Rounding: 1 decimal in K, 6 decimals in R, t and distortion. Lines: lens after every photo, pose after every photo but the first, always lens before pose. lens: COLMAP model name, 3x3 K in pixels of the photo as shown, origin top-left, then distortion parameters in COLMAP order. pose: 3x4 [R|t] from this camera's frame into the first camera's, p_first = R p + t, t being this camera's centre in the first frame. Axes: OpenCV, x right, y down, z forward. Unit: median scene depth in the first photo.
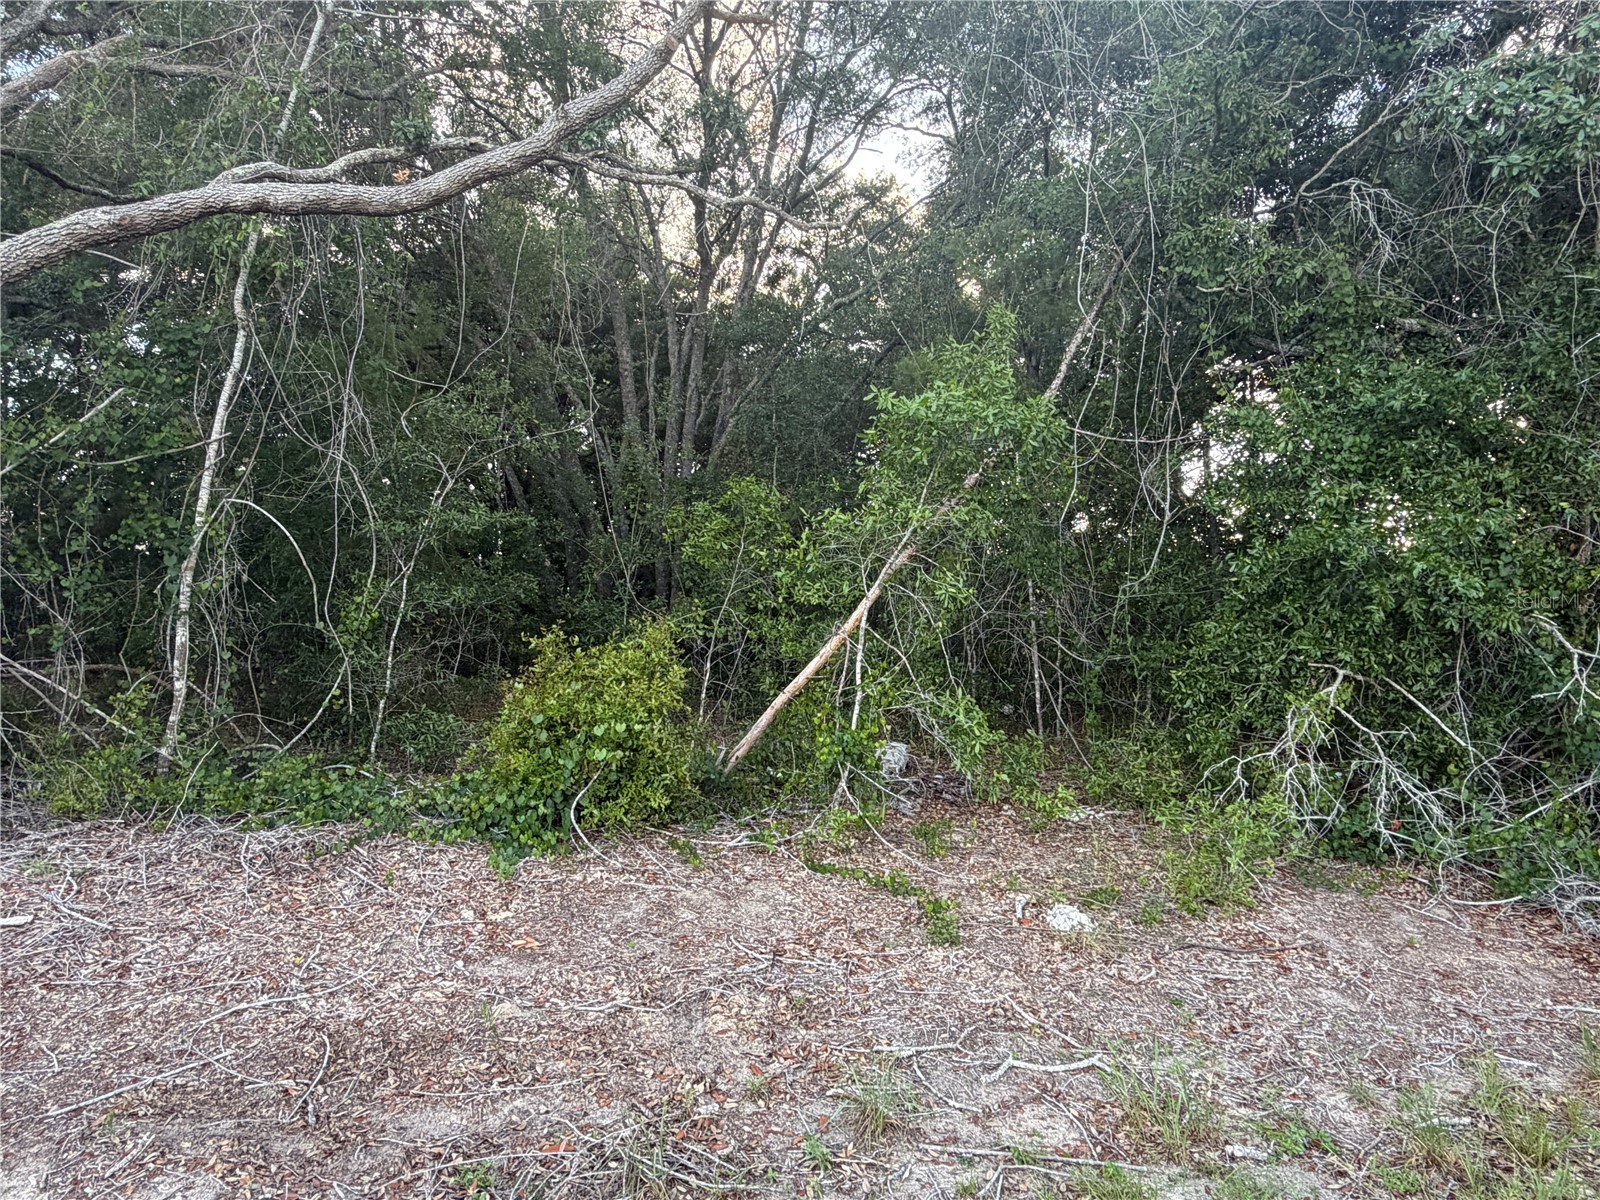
lens RADIAL K [[980.8, 0, 800.0], [0, 980.8, 600.0], [0, 0, 1]] dist [-0.002289, -0.000858]
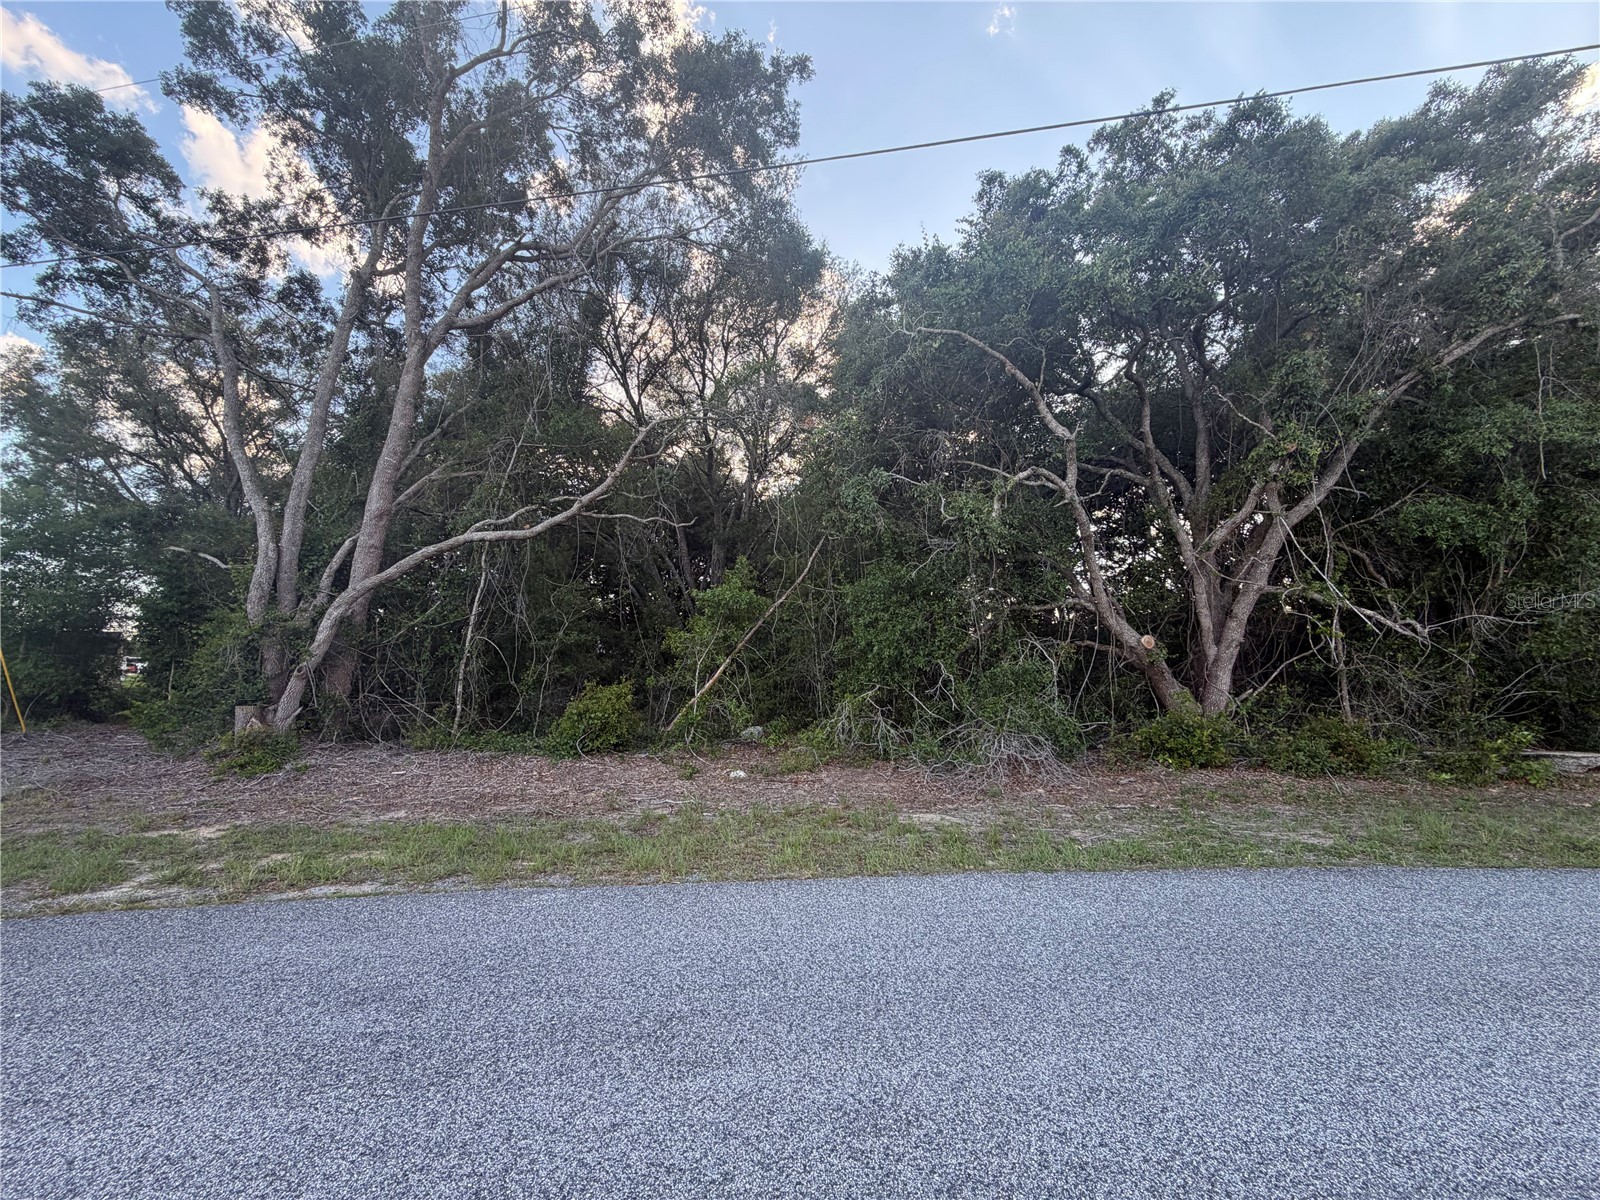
lens RADIAL K [[634.0, 0, 793.2], [0, 634.0, 596.7], [0, 0, 1]] dist [0.000423, -0.000012]
pose [[0.990915, -0.055040, -0.122709, 0.511853], [0.042188, 0.993579, -0.104977, 0.007319], [0.127699, 0.098847, 0.986875, -0.637774]]
